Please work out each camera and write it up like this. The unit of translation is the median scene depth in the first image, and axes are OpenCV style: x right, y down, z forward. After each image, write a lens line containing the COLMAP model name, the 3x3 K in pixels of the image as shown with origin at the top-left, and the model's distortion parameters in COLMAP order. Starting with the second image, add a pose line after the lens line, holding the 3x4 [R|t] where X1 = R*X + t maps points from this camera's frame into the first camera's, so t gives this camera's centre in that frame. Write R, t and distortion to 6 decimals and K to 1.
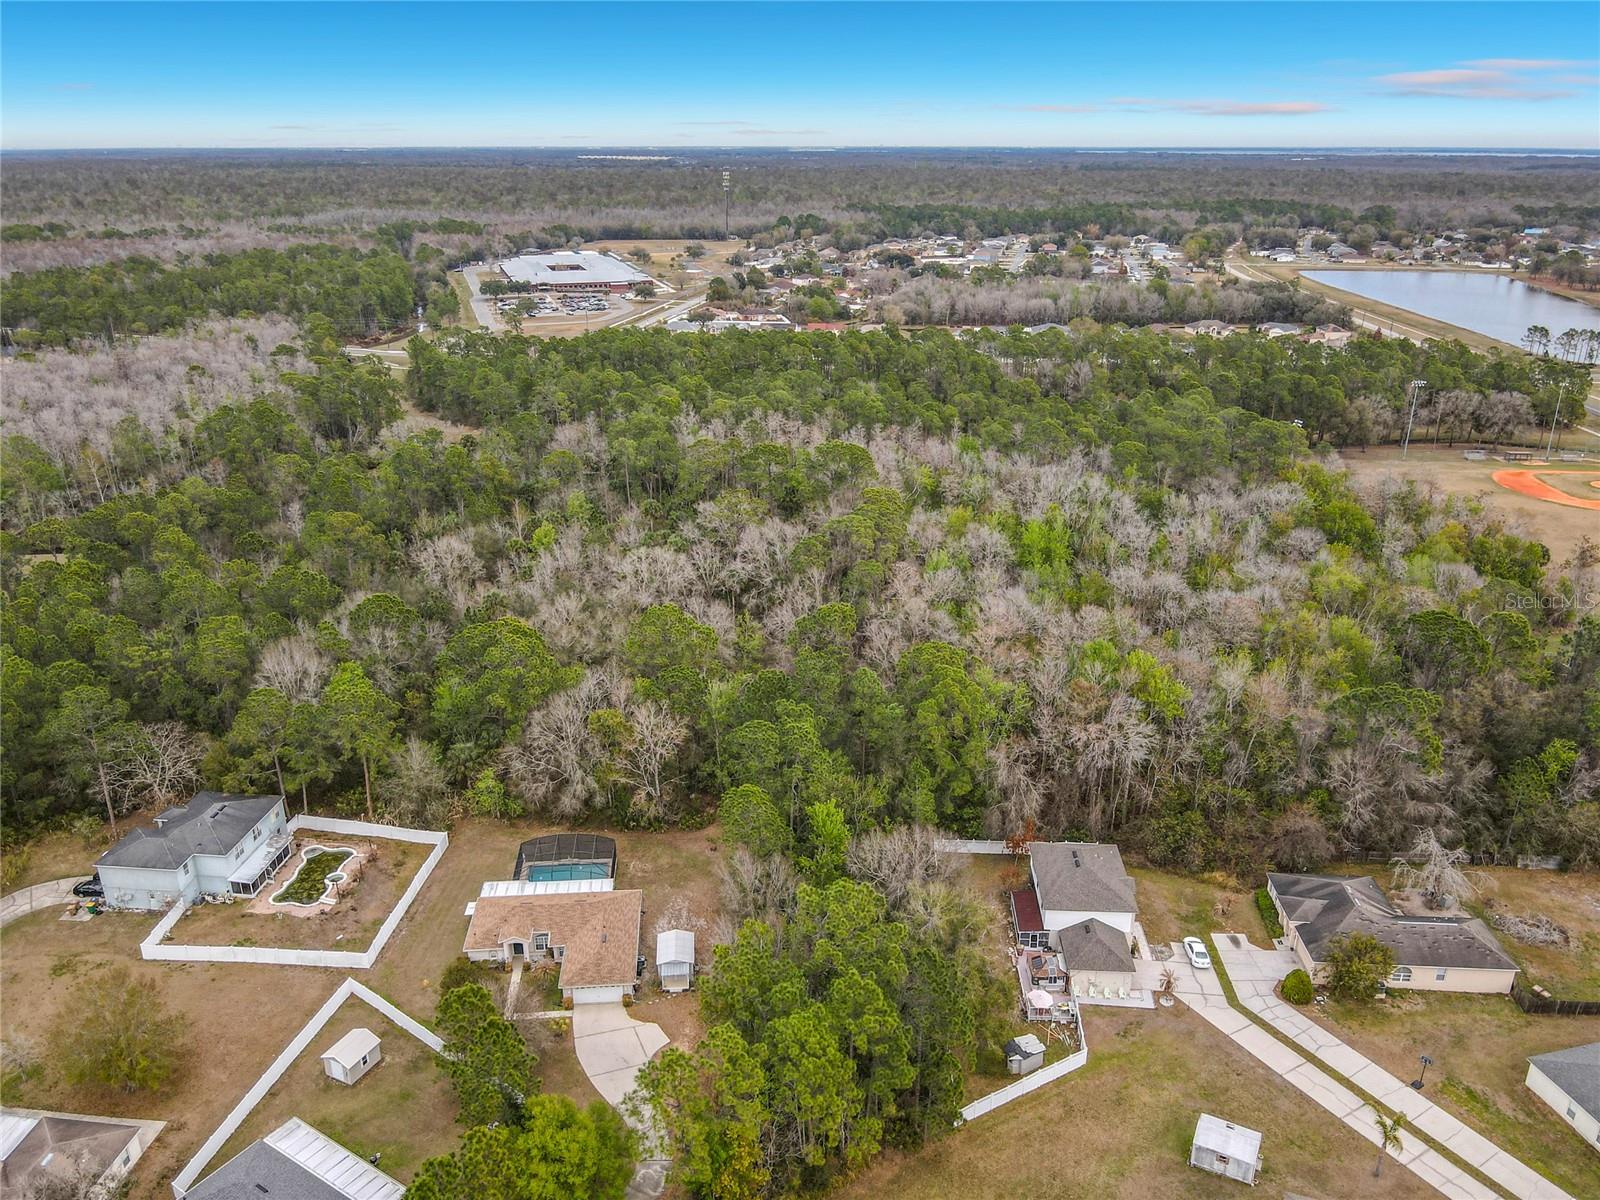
lens RADIAL K [[1189.4, 0, 810.5], [0, 1189.4, 627.0], [0, 0, 1]] dist [-0.005596, 0.024877]
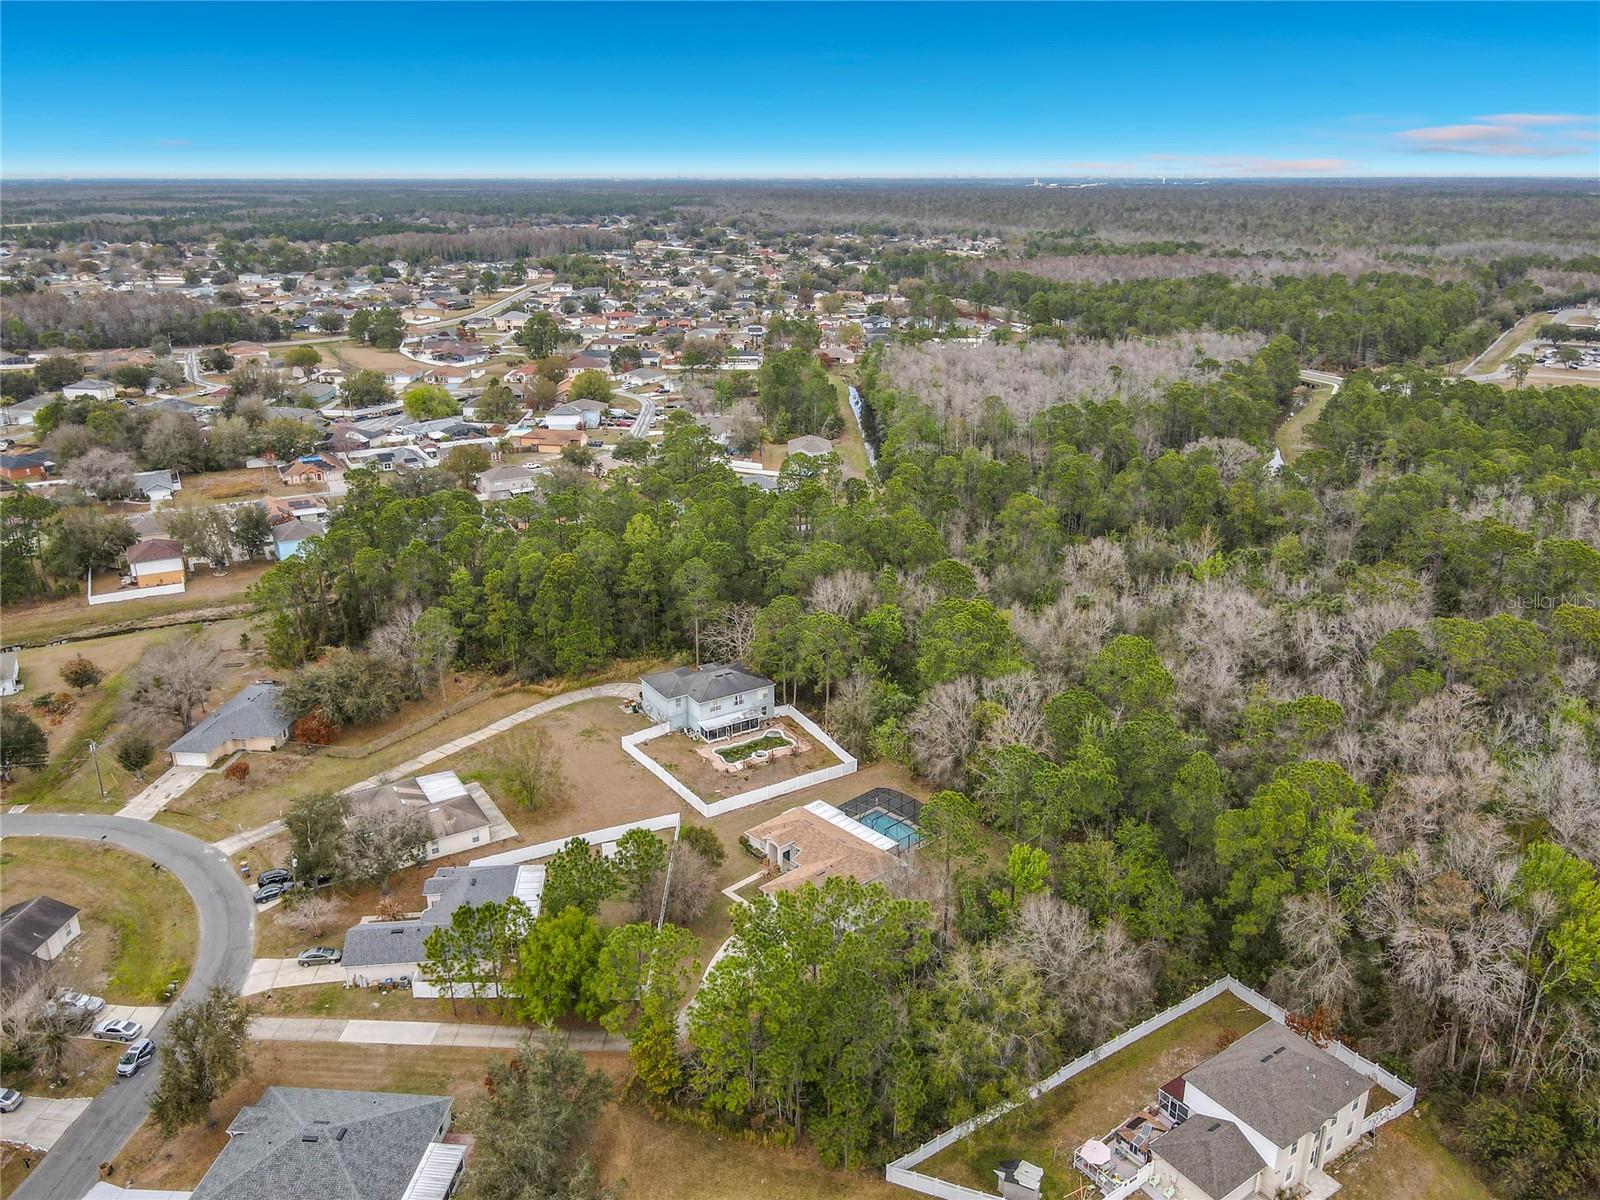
lens RADIAL K [[1189.4, 0, 804.2], [0, 1189.4, 632.8], [0, 0, 1]] dist [-0.005596, 0.024877]
pose [[0.611815, 0.281024, -0.739397, 0.524969], [-0.295265, 0.948333, 0.116117, -0.067655], [0.733826, 0.147276, 0.663181, 0.204599]]
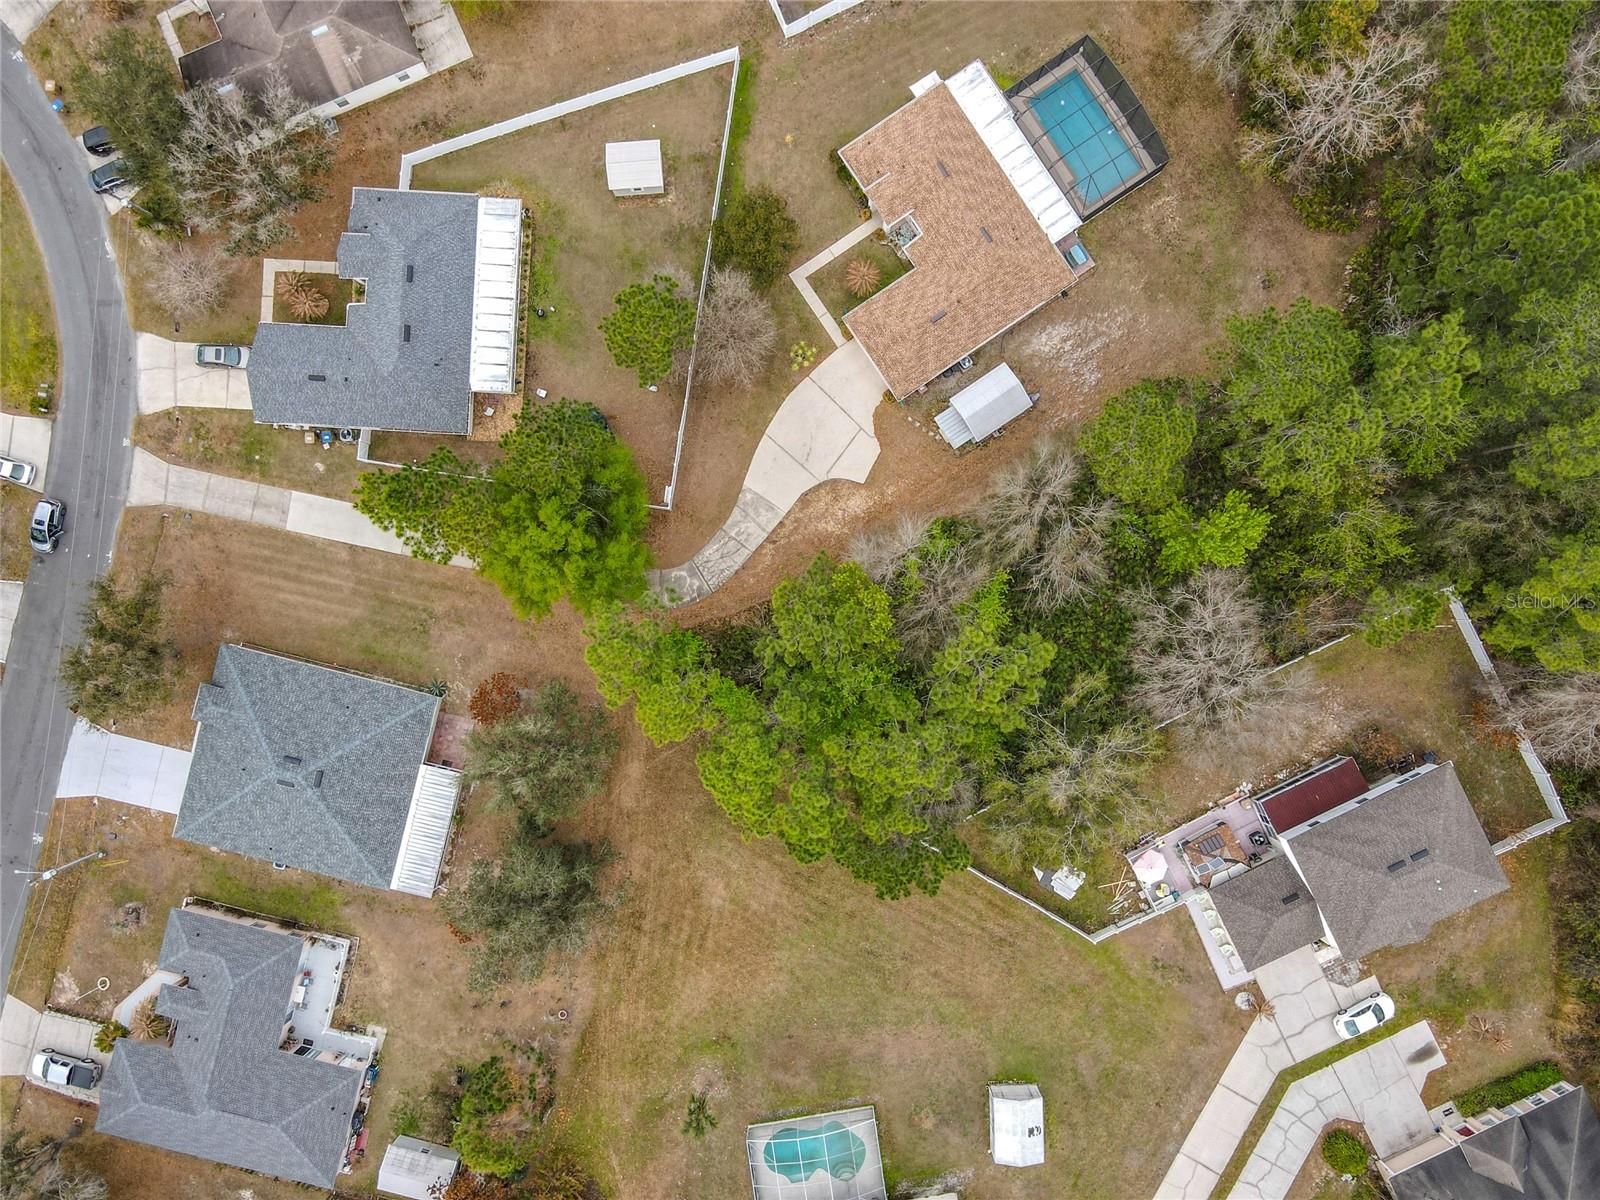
lens RADIAL K [[1189.4, 0, 804.0], [0, 1189.4, 615.7], [0, 0, 1]] dist [-0.005596, 0.024877]
pose [[0.481582, 0.876392, 0.003874, -0.052686], [-0.323837, 0.173839, 0.930005, -0.316895], [0.814376, -0.449128, 0.367526, 0.542142]]
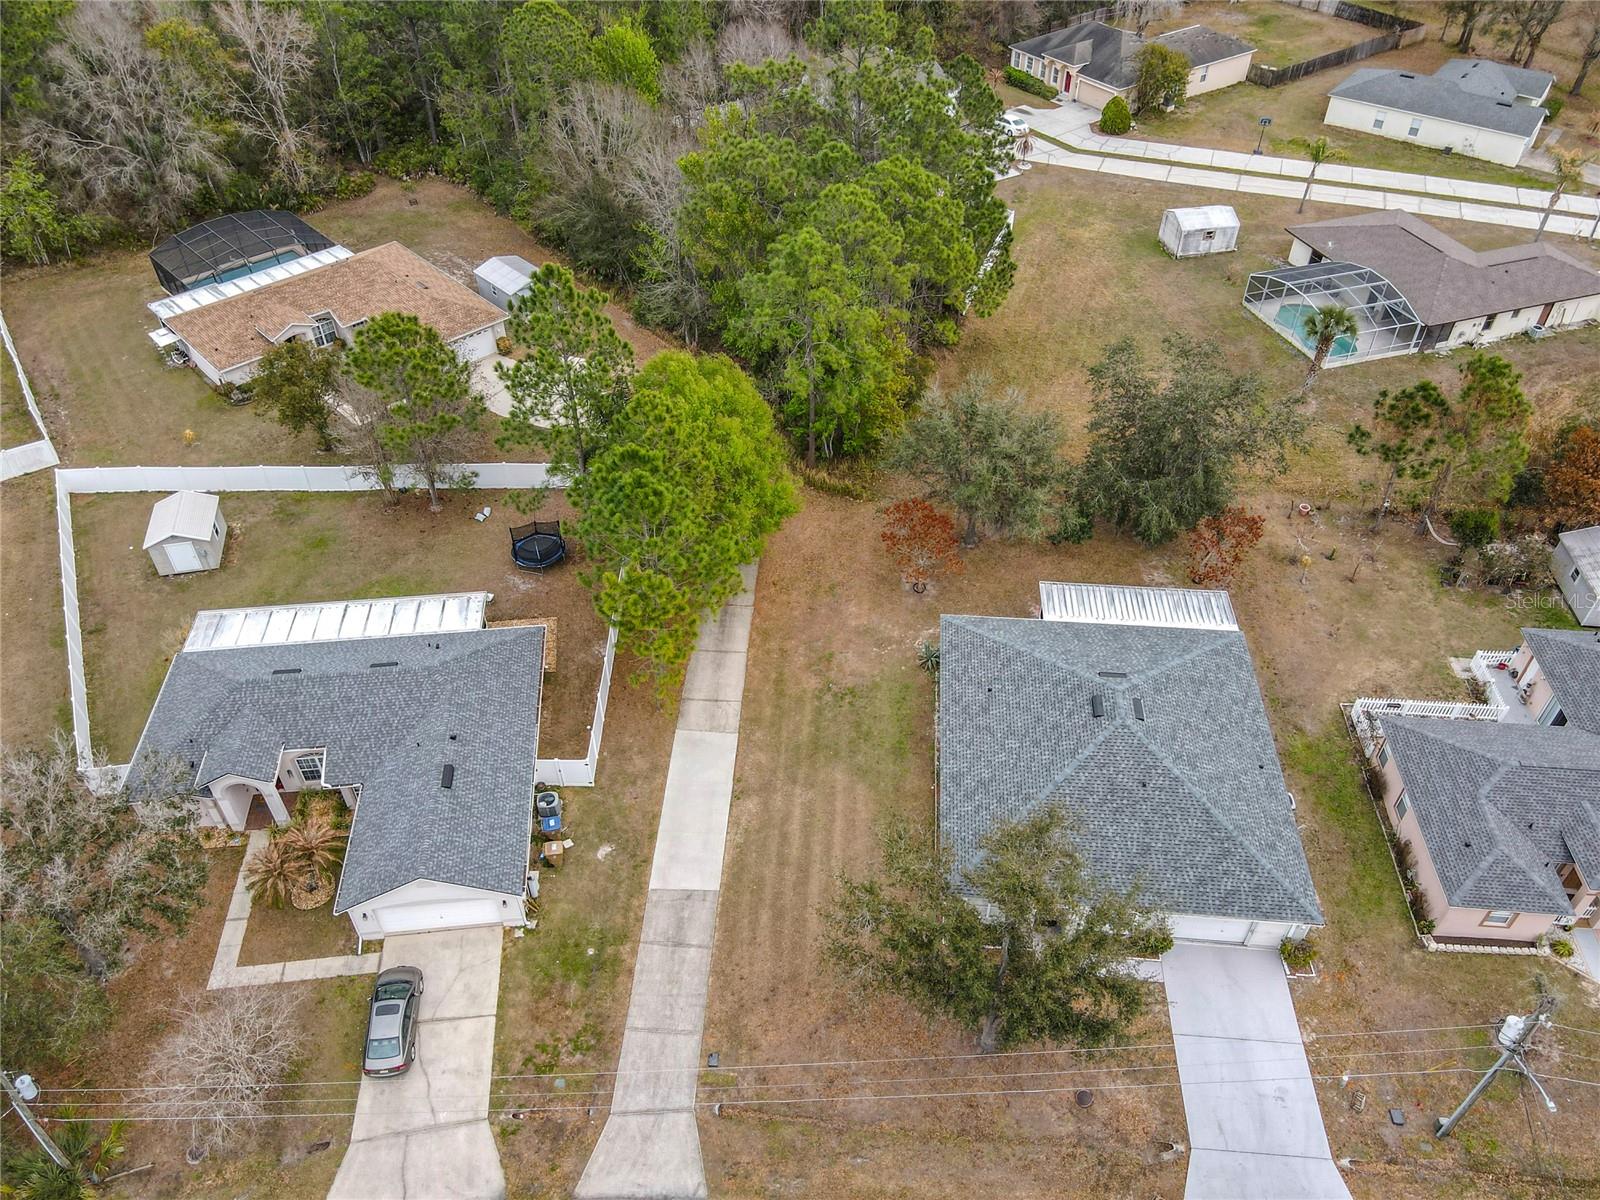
lens RADIAL K [[1189.4, 0, 799.6], [0, 1189.4, 599.5], [0, 0, 1]] dist [-0.005596, 0.024877]
pose [[0.788947, -0.416865, 0.451427, -0.353241], [0.237569, 0.884479, 0.401569, 0.182284], [-0.566678, -0.209572, 0.796841, 0.270554]]
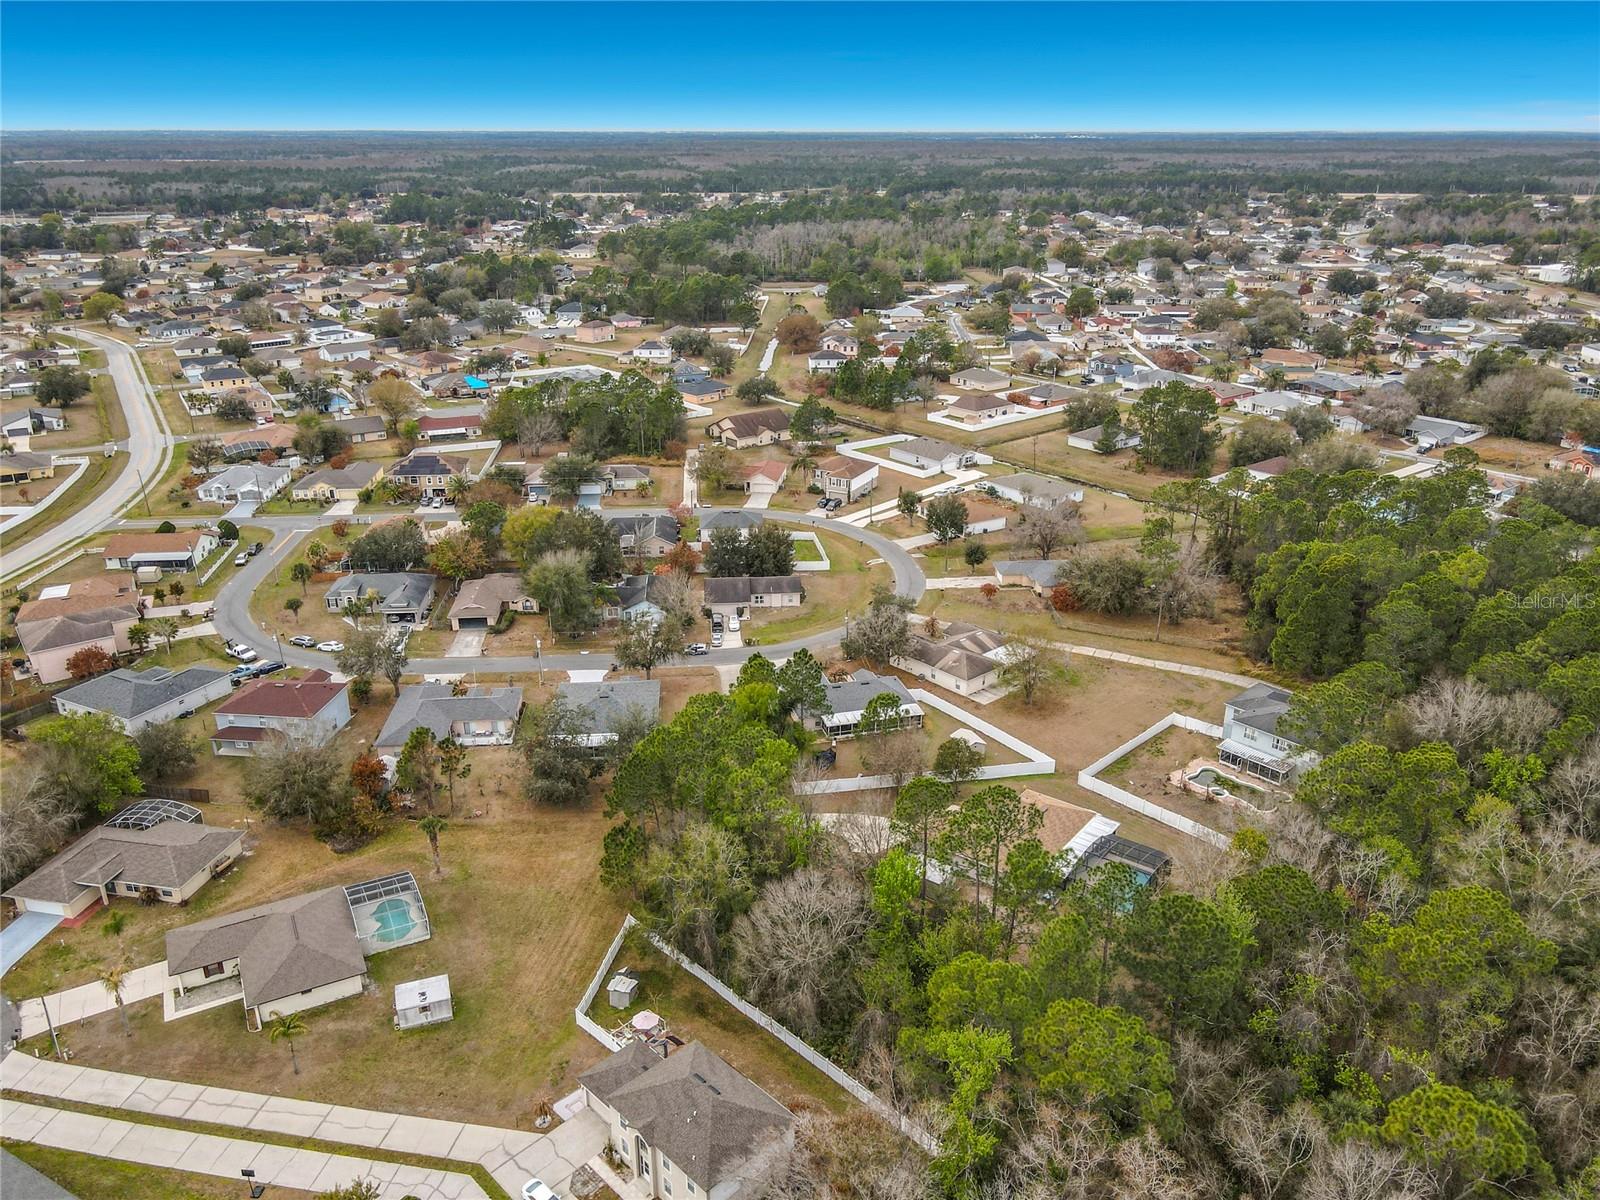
lens RADIAL K [[1189.4, 0, 791.3], [0, 1189.4, 620.3], [0, 0, 1]] dist [-0.005596, 0.024877]
pose [[-0.679389, 0.276845, -0.679550, 0.599755], [-0.280225, 0.758016, 0.588970, -0.467423], [0.678163, 0.590566, -0.437409, 1.163533]]
